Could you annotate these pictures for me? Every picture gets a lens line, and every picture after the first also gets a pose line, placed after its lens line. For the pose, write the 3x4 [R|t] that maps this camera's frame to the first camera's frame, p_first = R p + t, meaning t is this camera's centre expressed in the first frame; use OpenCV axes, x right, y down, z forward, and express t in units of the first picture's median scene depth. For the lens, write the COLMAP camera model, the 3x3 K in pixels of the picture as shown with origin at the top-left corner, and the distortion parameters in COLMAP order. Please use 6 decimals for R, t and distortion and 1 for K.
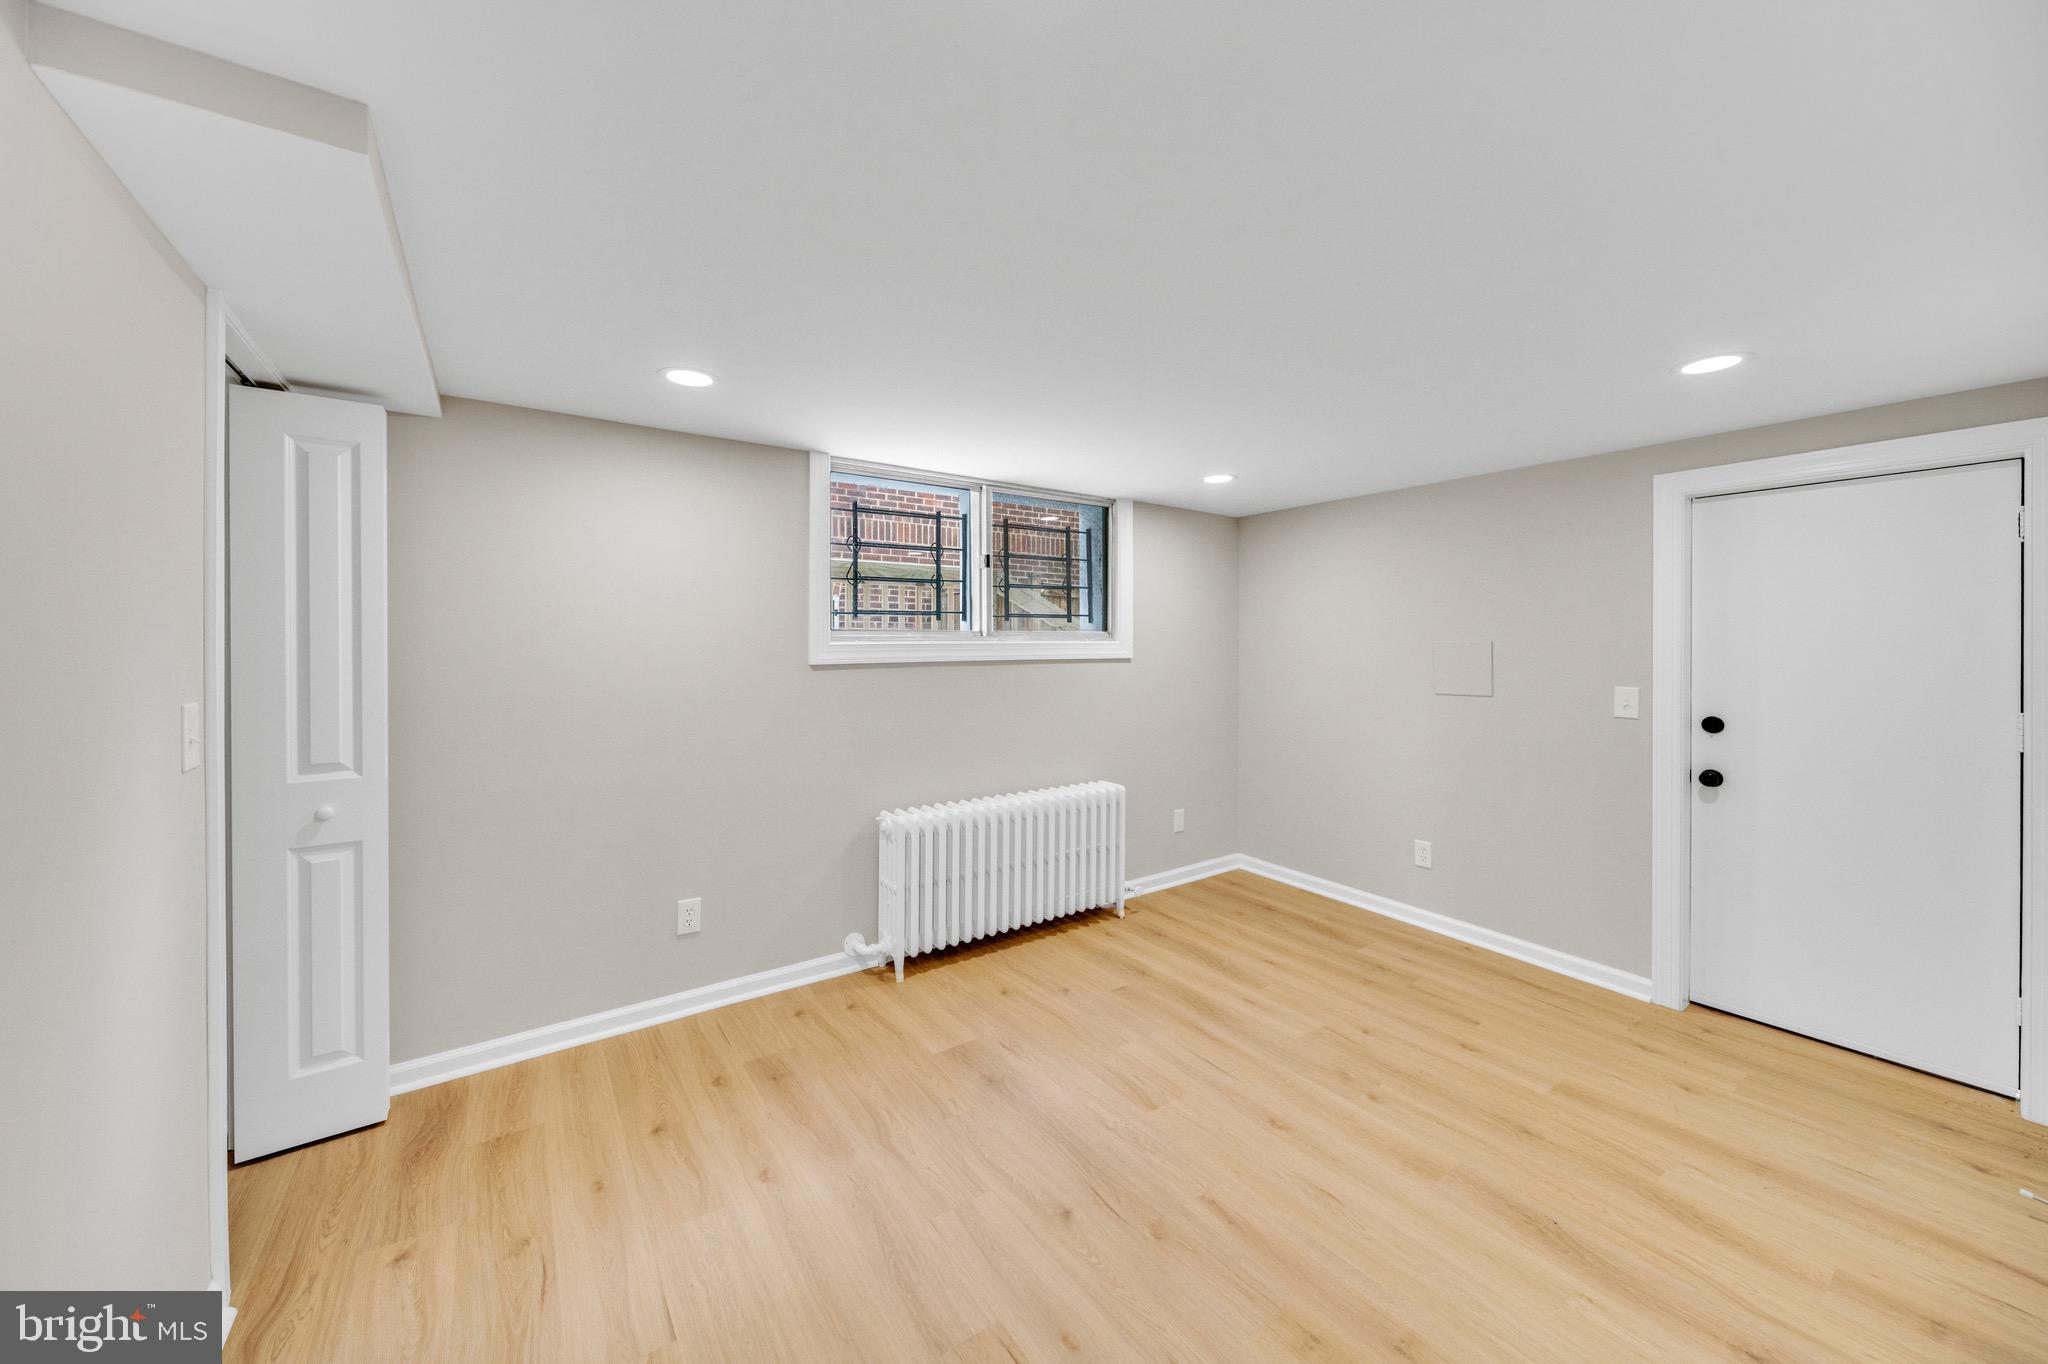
lens RADIAL K [[725.1, 0, 1024.0], [0, 725.1, 682.0], [0, 0, 1]] dist [-0.042820, -0.000066]
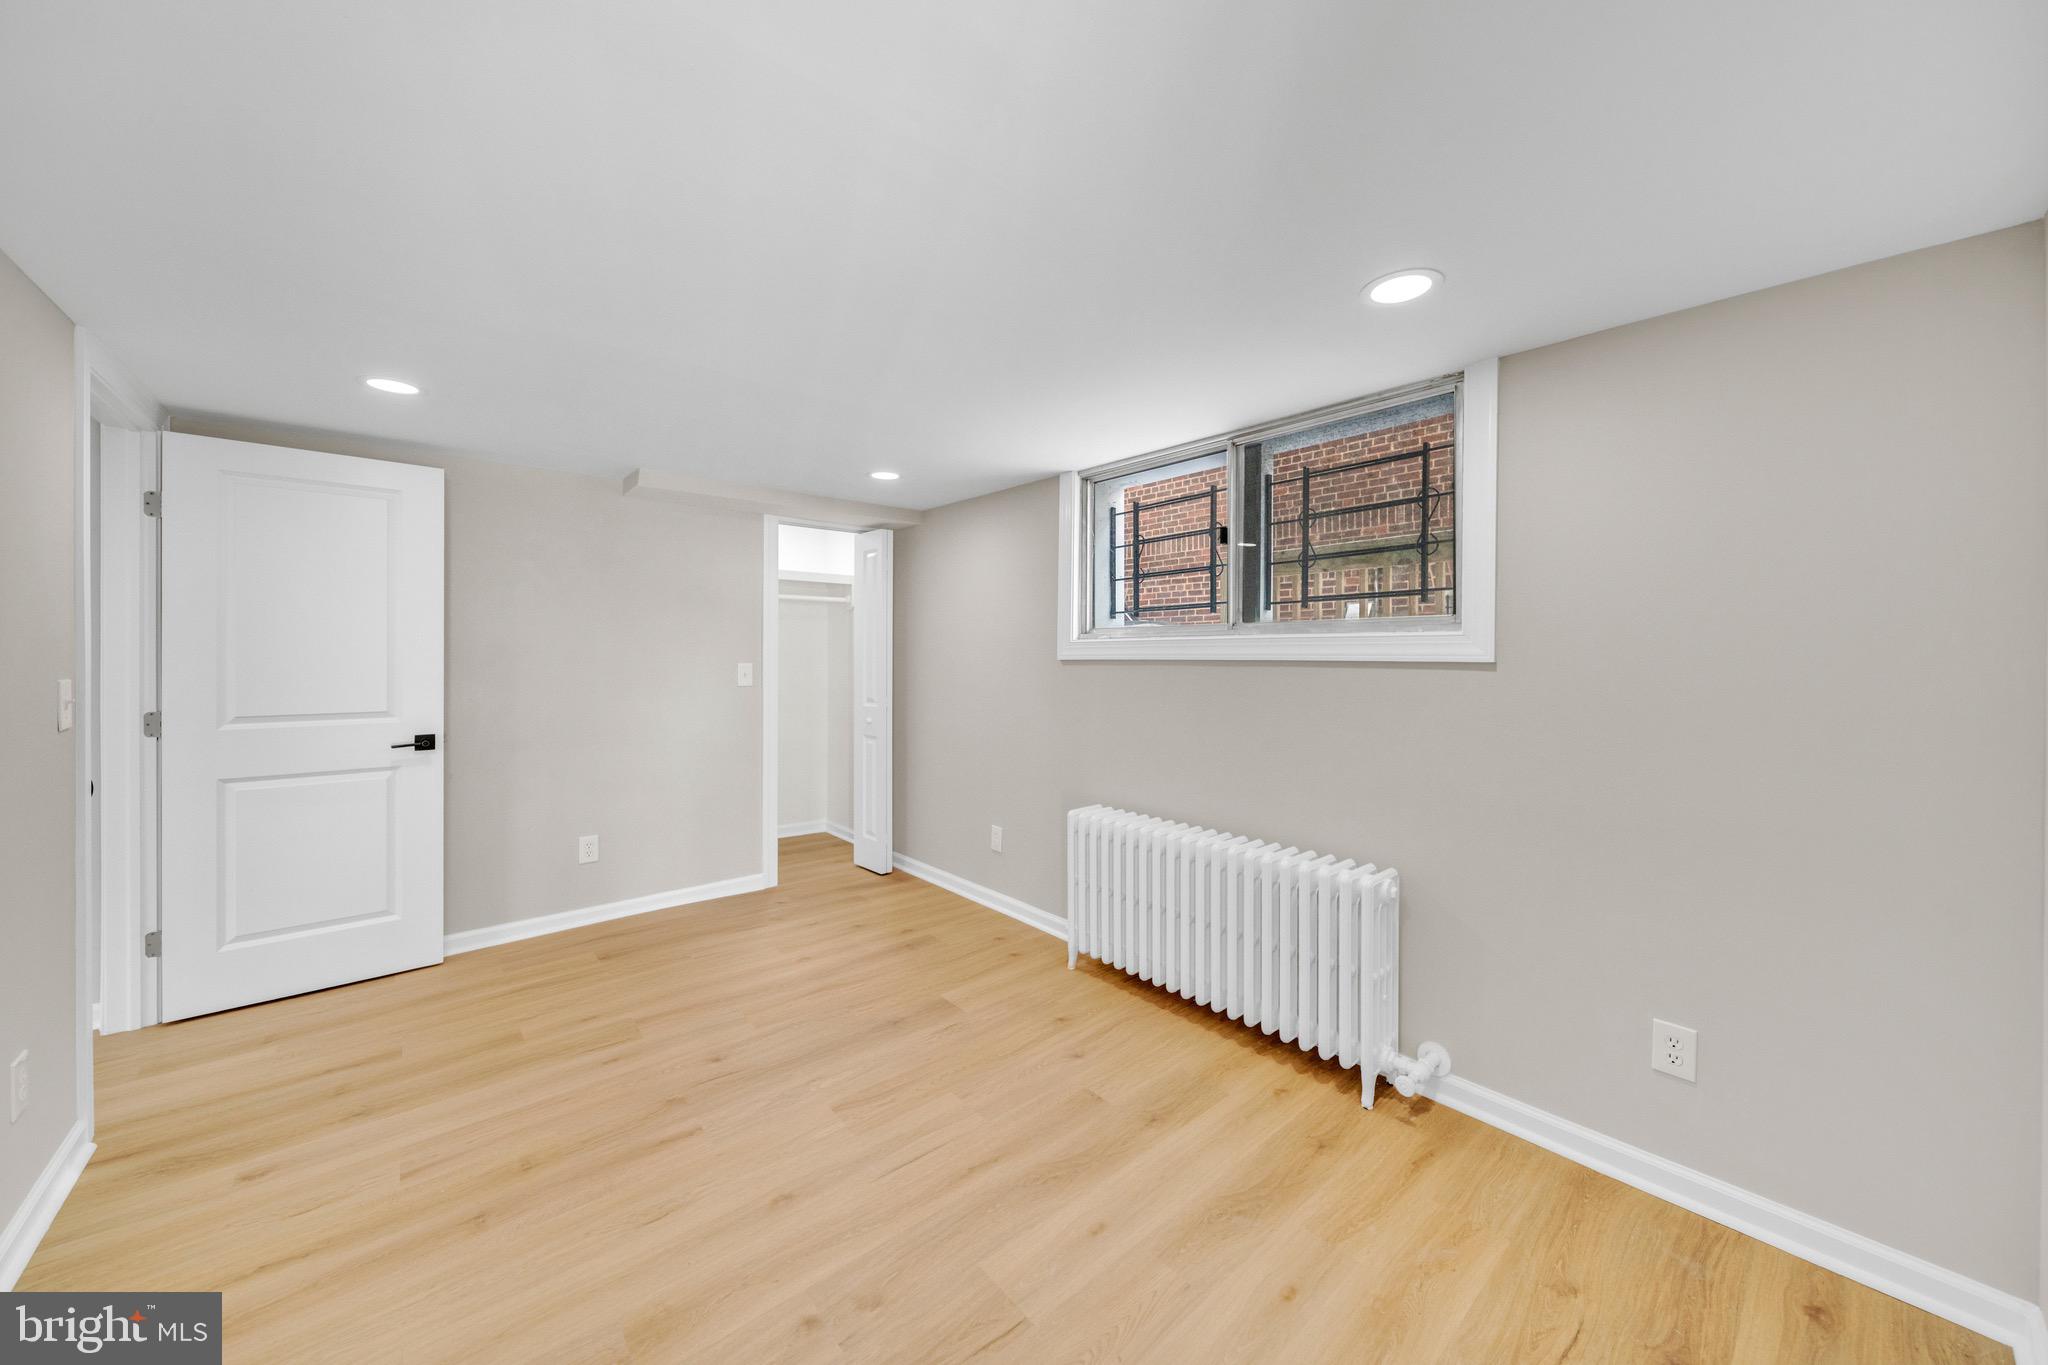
lens RADIAL K [[753.0, 0, 1020.8], [0, 753.0, 668.4], [0, 0, 1]] dist [0.011621, -0.000229]
pose [[0.085551, 0.036447, -0.995667, 0.782703], [-0.032885, 0.998890, 0.033739, -0.042828], [0.995791, 0.029856, 0.086654, 0.725021]]
